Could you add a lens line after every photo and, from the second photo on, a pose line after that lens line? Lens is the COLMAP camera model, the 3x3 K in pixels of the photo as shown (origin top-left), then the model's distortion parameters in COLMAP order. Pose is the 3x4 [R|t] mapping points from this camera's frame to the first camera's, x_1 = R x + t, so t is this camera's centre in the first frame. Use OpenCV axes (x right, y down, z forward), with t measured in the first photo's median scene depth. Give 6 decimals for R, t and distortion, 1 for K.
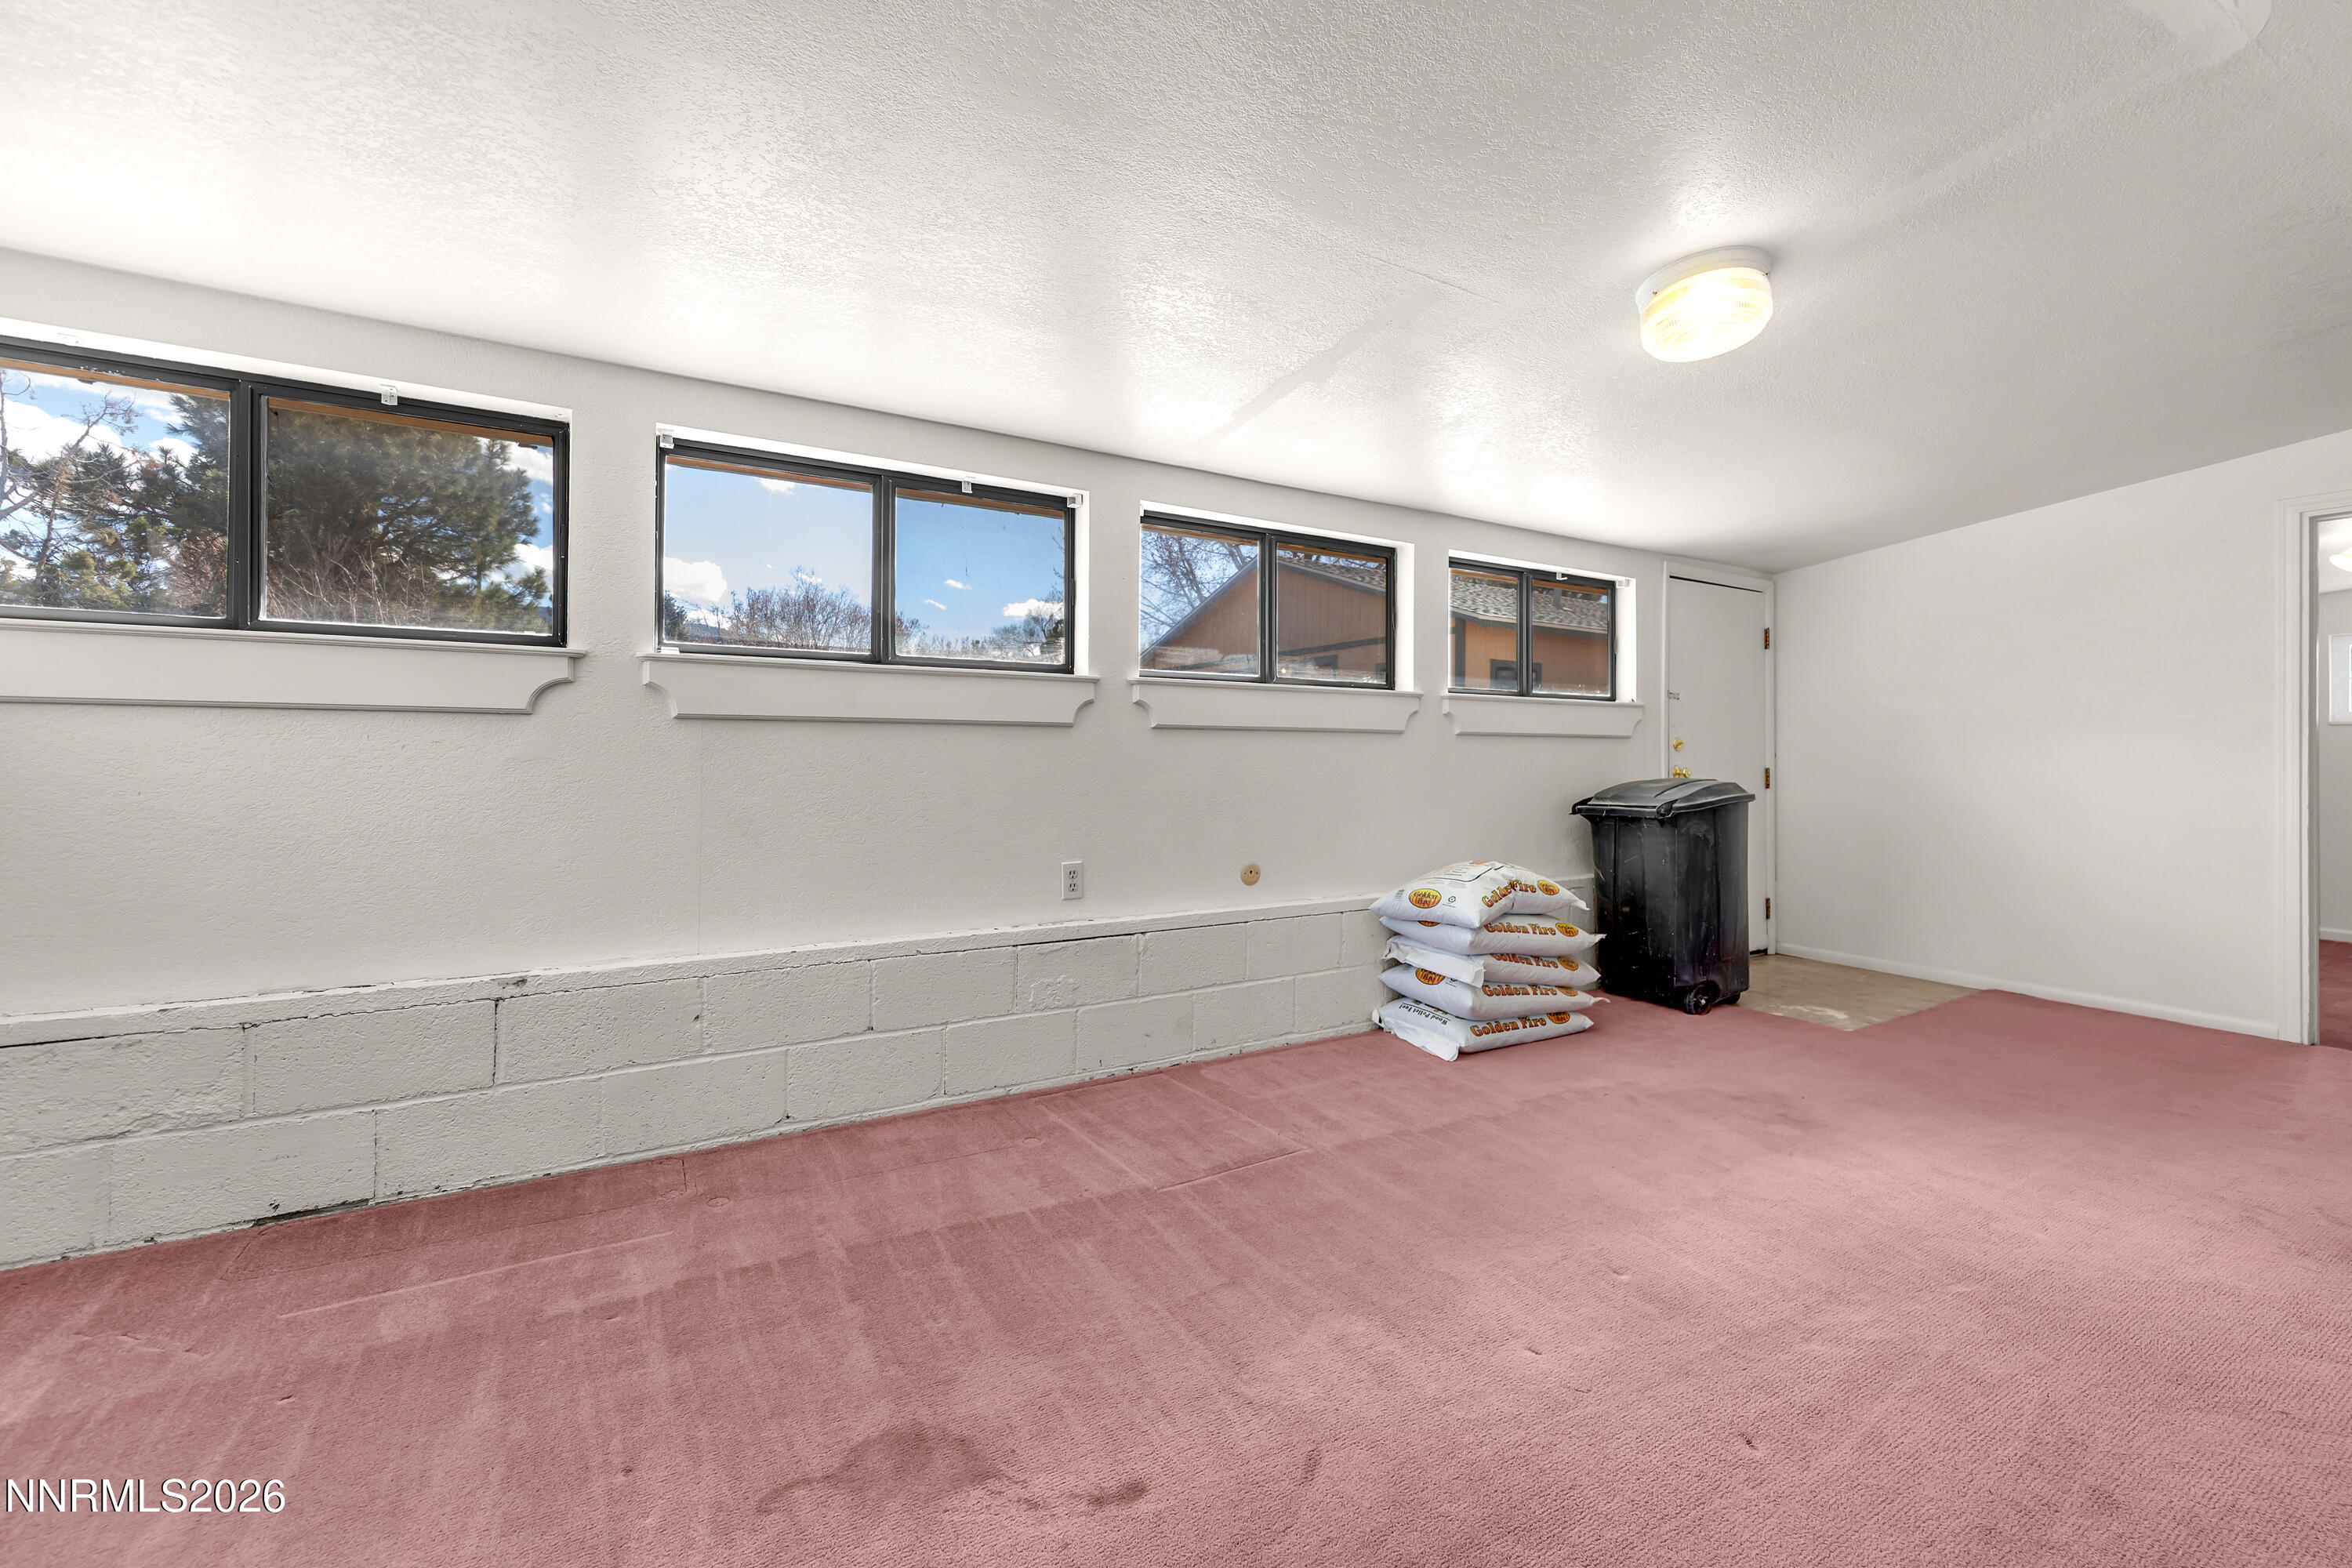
lens RADIAL K [[944.6, 0, 1177.0], [0, 944.6, 760.7], [0, 0, 1]] dist [0.015729, 0.000087]
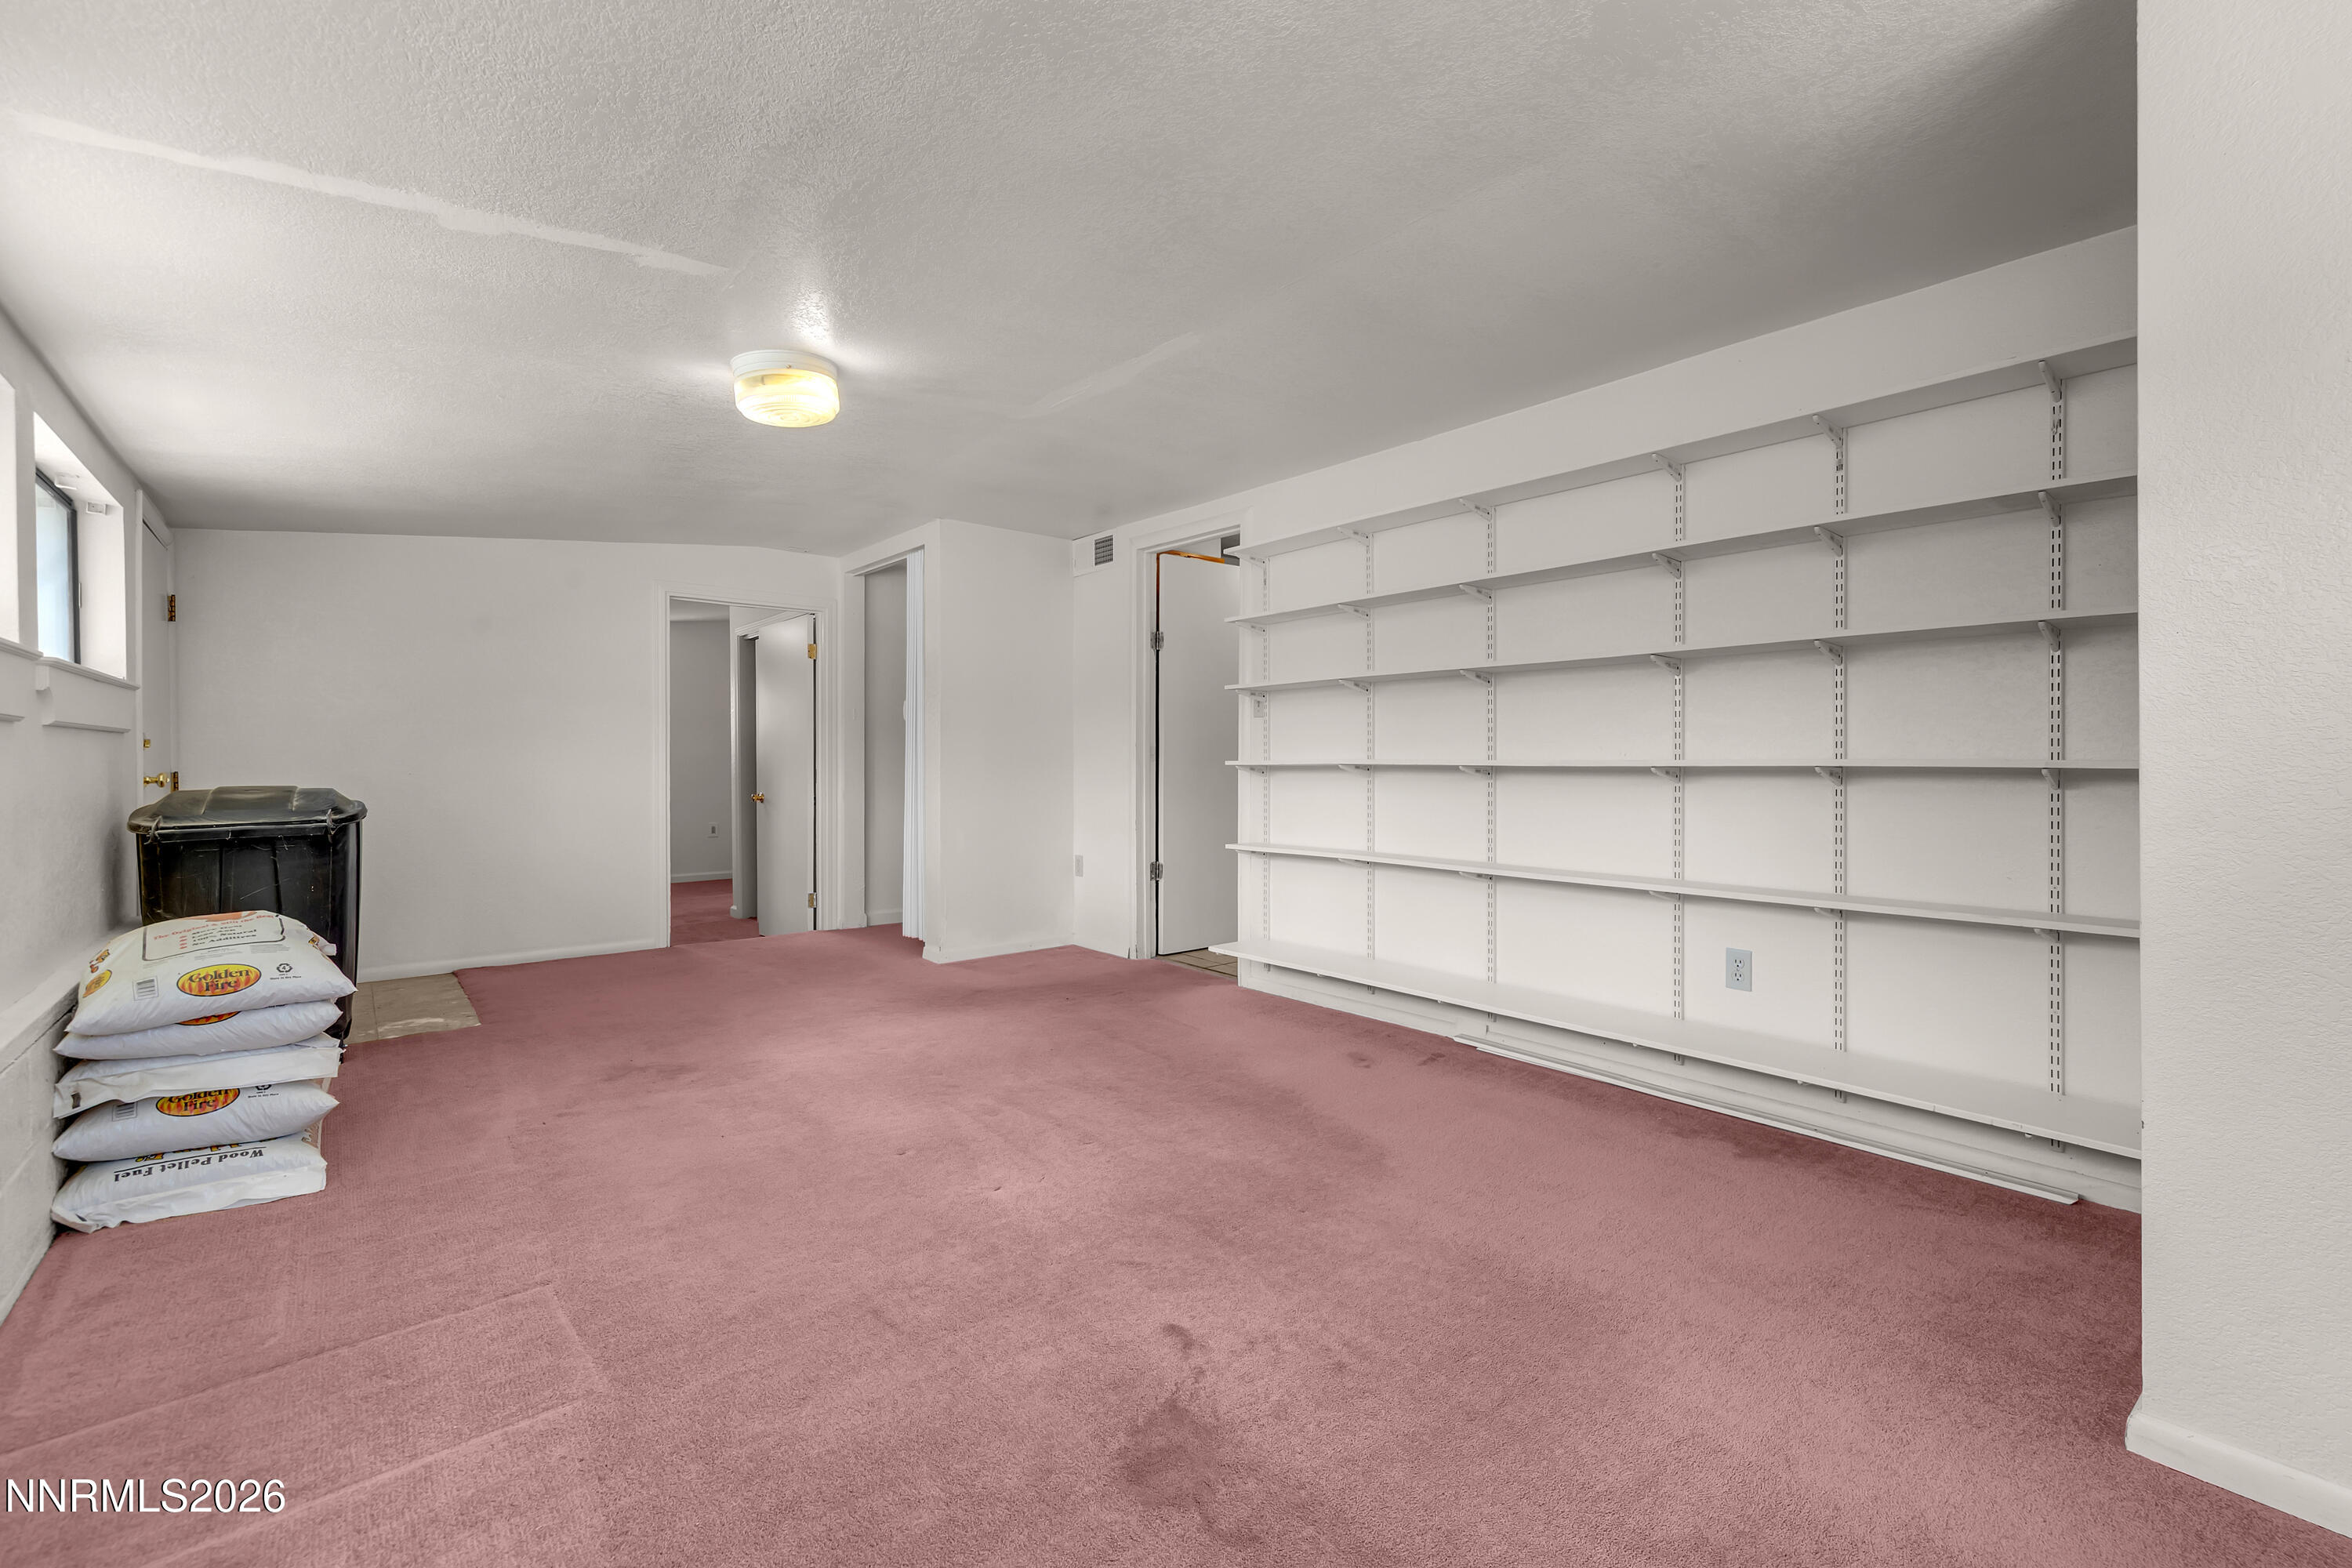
lens RADIAL K [[1017.3, 0, 1178.8], [0, 1017.3, 786.5], [0, 0, 1]] dist [-0.003106, -0.000234]
pose [[-0.156850, -0.032240, 0.987096, -0.627661], [0.002181, 0.999453, 0.032990, -0.011197], [-0.987620, 0.007327, -0.156694, 0.541391]]
